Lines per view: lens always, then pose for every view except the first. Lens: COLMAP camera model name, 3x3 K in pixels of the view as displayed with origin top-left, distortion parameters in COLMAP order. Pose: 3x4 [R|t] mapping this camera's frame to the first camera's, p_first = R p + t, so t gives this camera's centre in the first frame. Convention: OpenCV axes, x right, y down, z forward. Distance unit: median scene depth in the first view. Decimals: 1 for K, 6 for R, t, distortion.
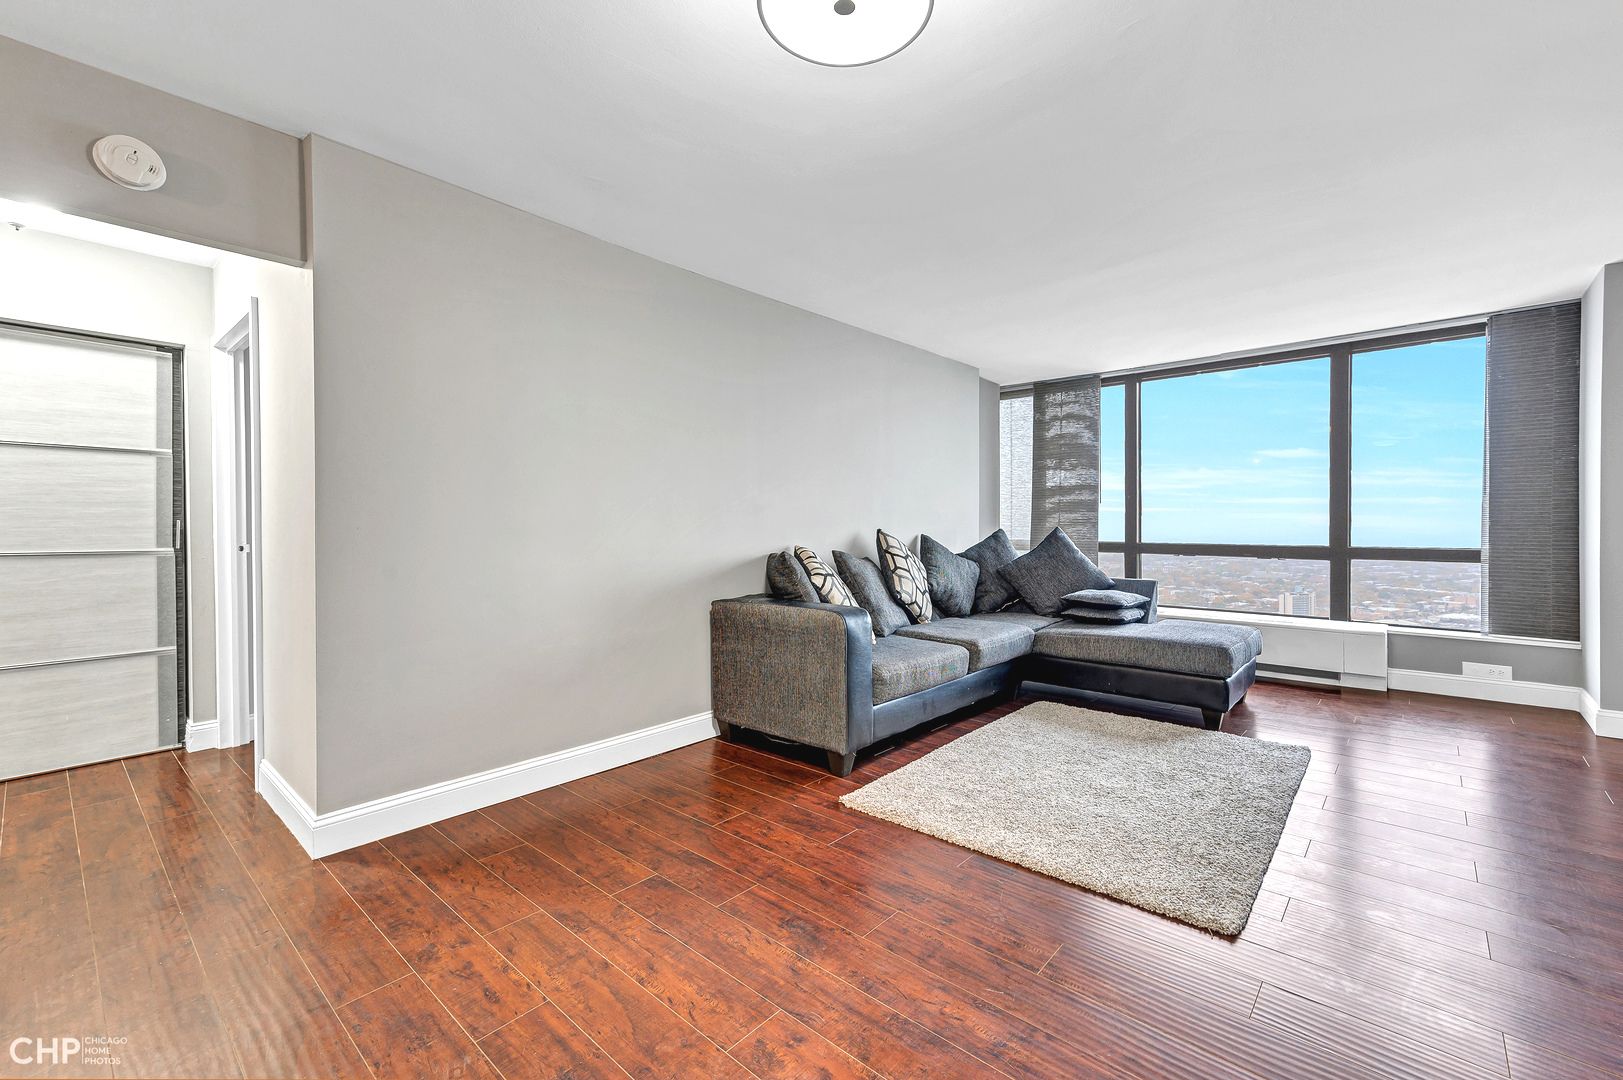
lens RADIAL K [[660.4, 0, 819.7], [0, 660.4, 533.0], [0, 0, 1]] dist [0.019236, 0.000060]
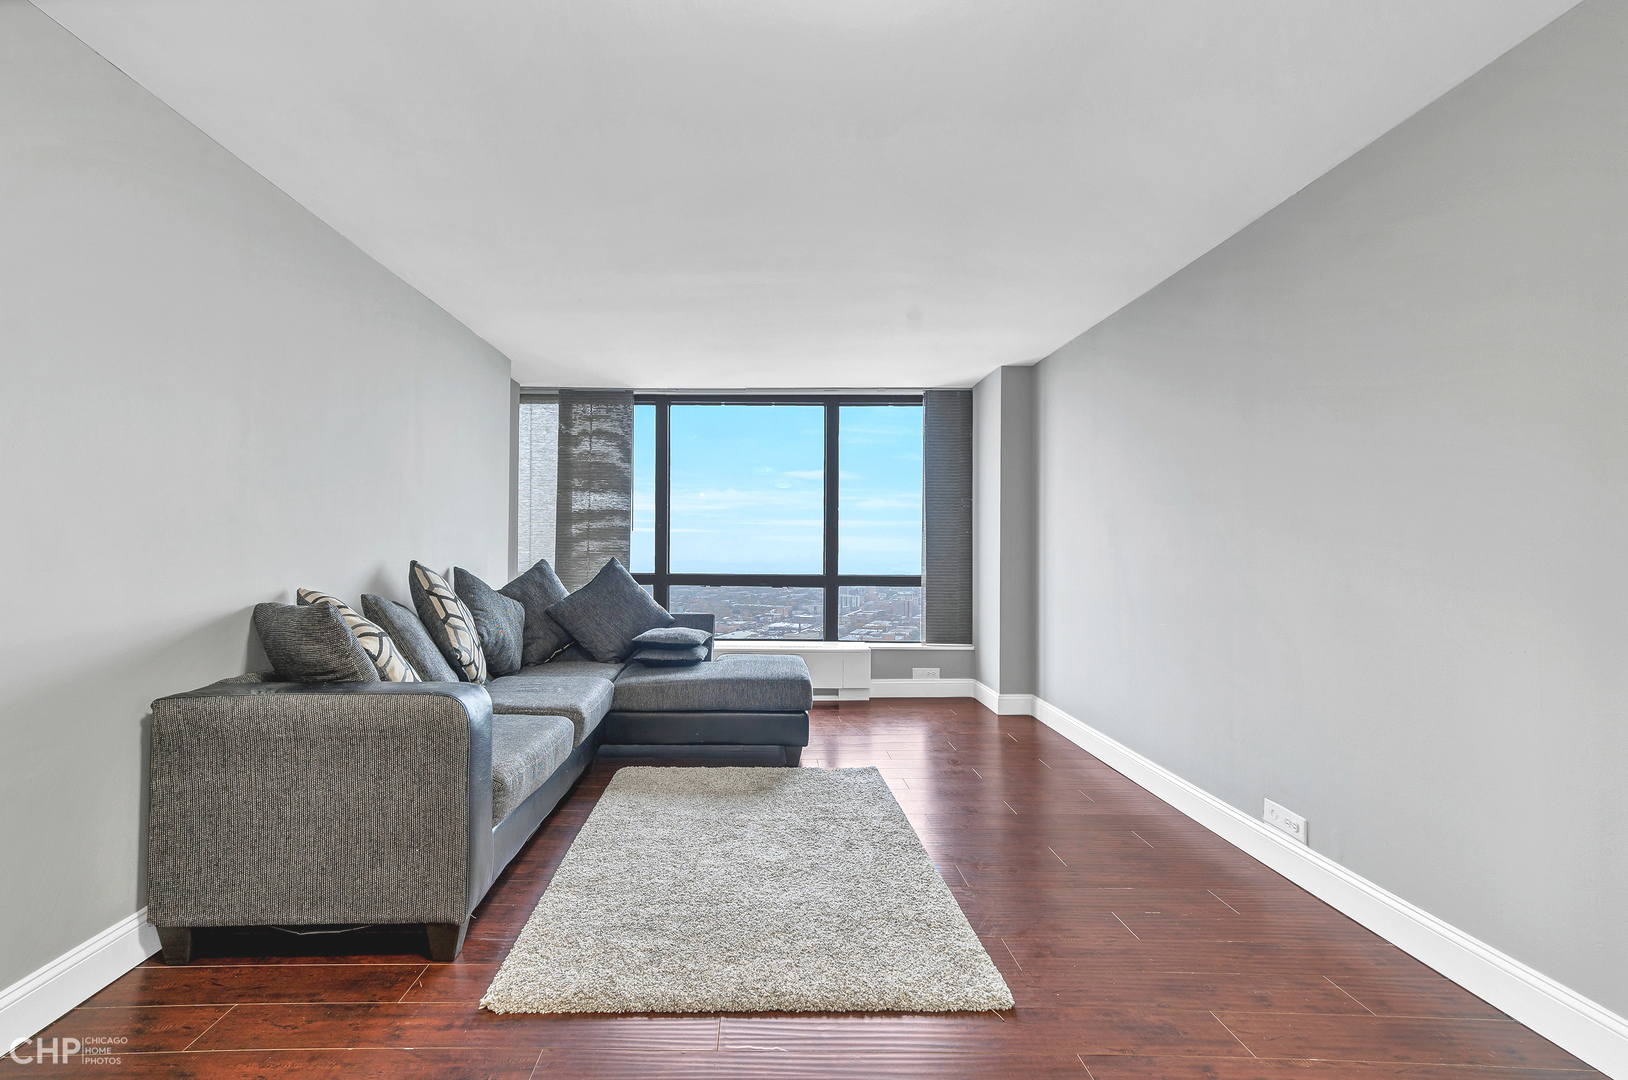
lens RADIAL K [[726.4, 0, 745.5], [0, 726.4, 535.0], [0, 0, 1]] dist [0.015735, 0.000256]
pose [[0.768650, 0.020672, 0.639336, -0.128012], [0.001674, 0.999409, -0.034327, -0.005917], [-0.639668, 0.027456, 0.768161, 0.175174]]
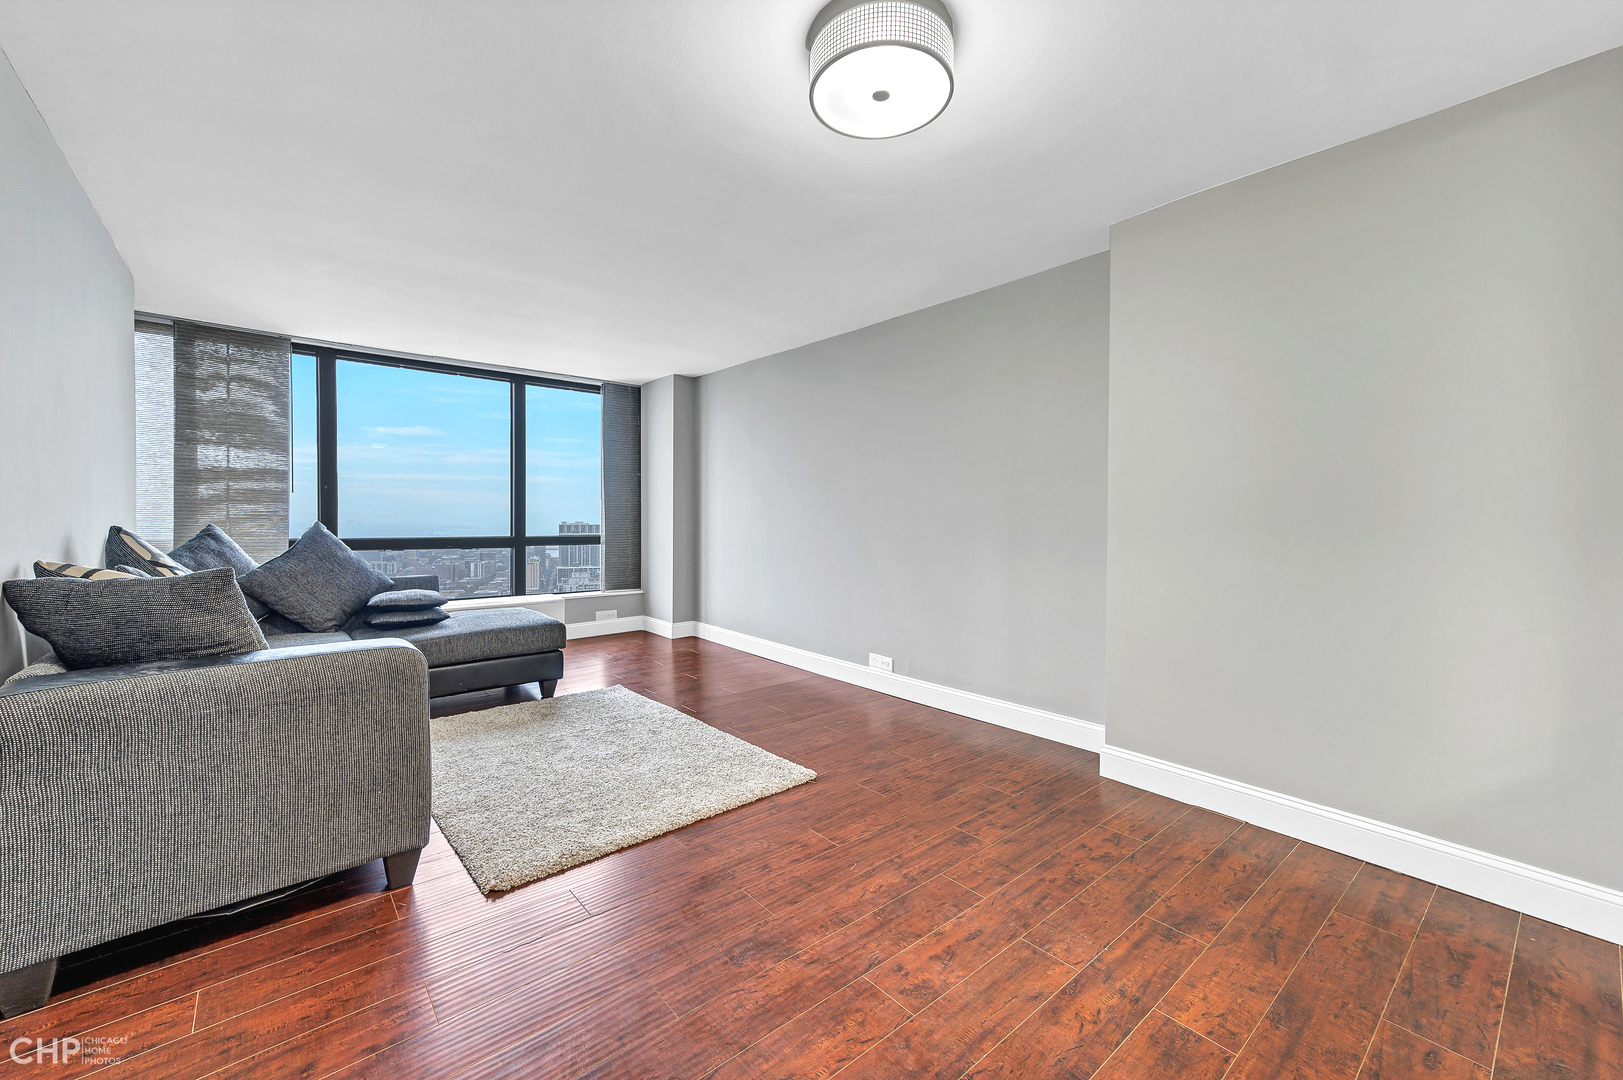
lens RADIAL K [[642.8, 0, 809.5], [0, 642.8, 526.4], [0, 0, 1]] dist [0.014171, 0.000275]
pose [[0.169809, -0.009626, 0.985430, -0.356486], [0.008766, 0.999927, 0.008257, -0.005068], [-0.985438, 0.007236, 0.169881, 0.296000]]
